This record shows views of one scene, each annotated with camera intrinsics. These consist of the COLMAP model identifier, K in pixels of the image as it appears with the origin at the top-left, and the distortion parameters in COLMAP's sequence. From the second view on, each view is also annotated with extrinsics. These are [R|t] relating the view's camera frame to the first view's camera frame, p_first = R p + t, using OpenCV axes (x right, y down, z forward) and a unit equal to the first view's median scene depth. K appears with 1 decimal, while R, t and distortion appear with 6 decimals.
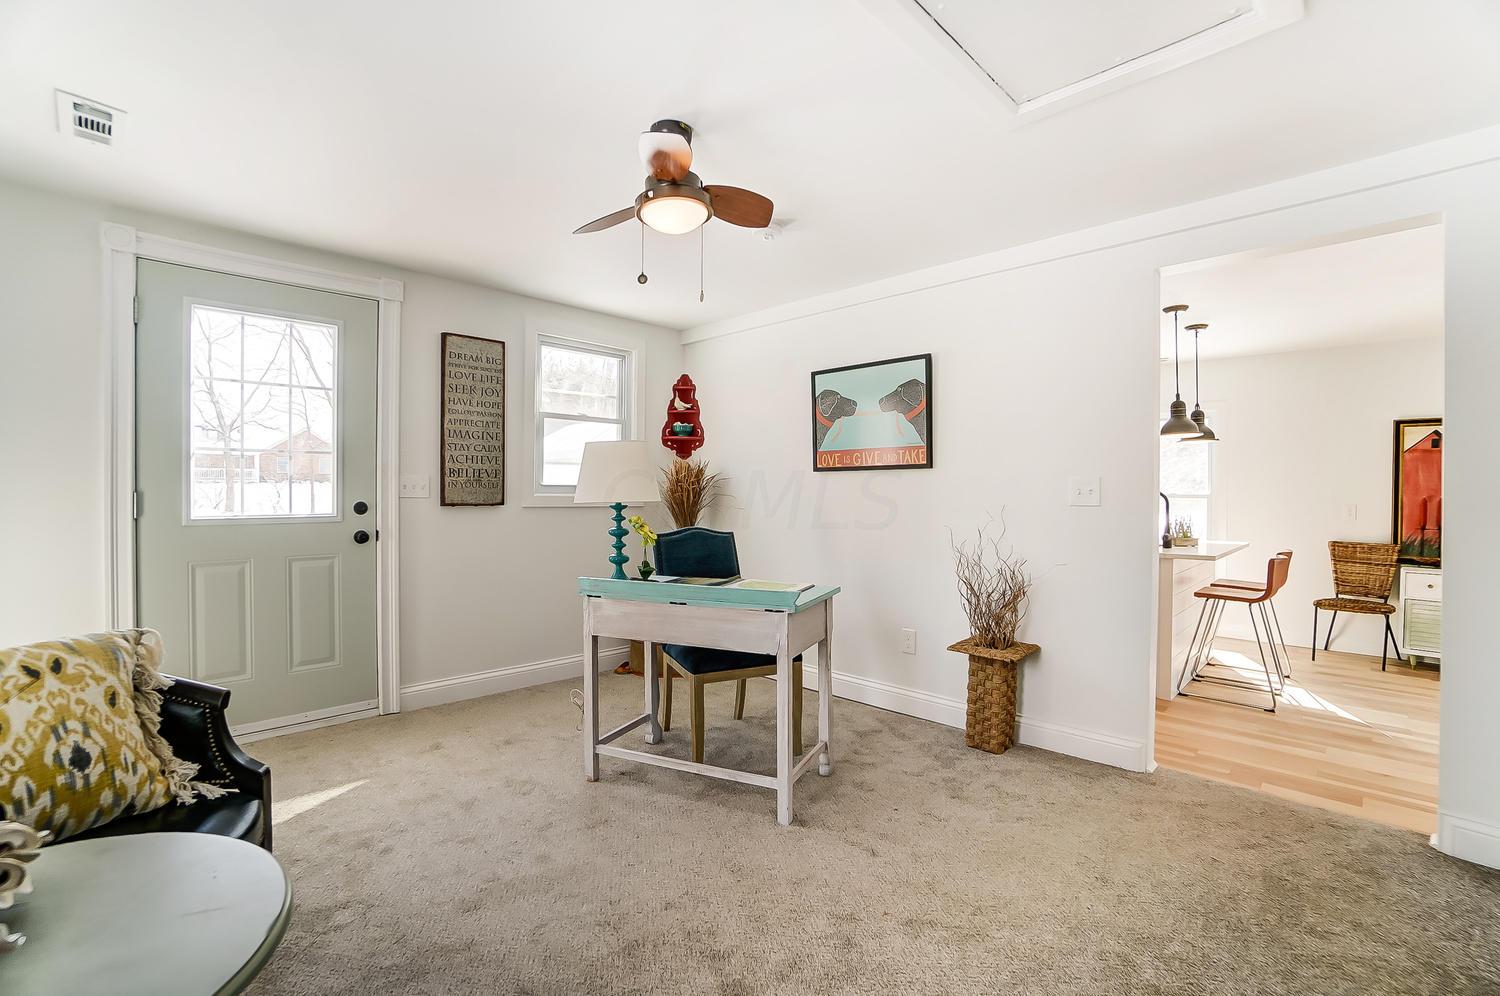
lens RADIAL K [[659.7, 0, 803.1], [0, 659.7, 495.6], [0, 0, 1]] dist [-0.071178, 0.032331]
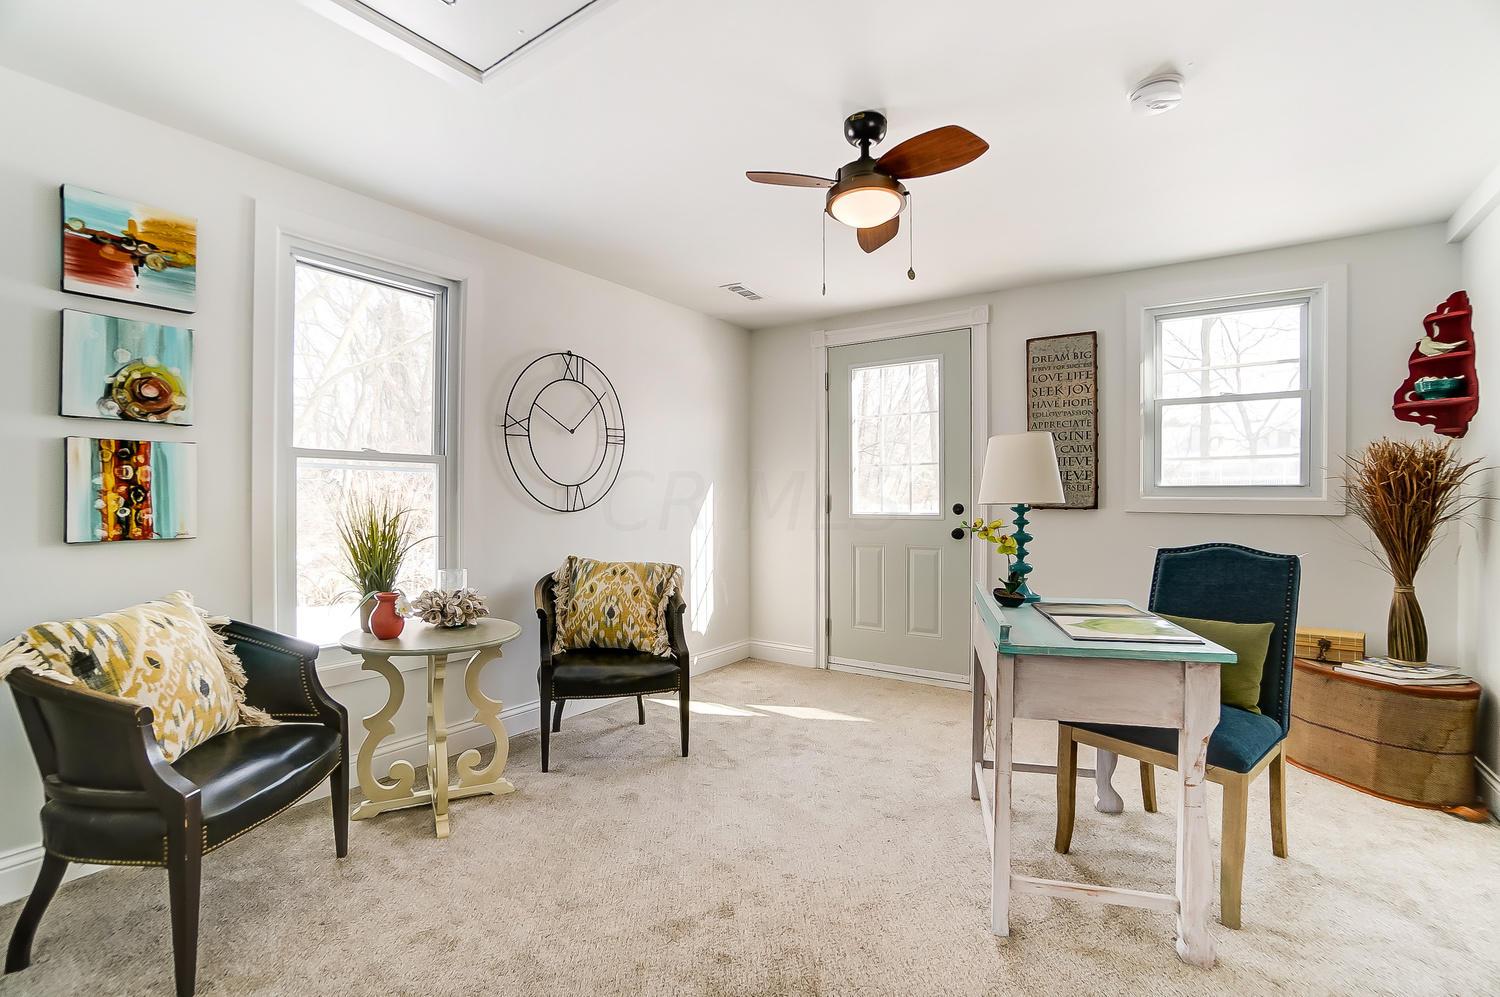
lens RADIAL K [[712.1, 0, 748.0], [0, 712.1, 500.7], [0, 0, 1]] dist [0.000790, 0.000327]
pose [[0.145861, -0.000280, -0.989305, 0.493331], [-0.004383, 0.999990, -0.000929, 0.006591], [0.989295, 0.004471, 0.145858, 0.388333]]
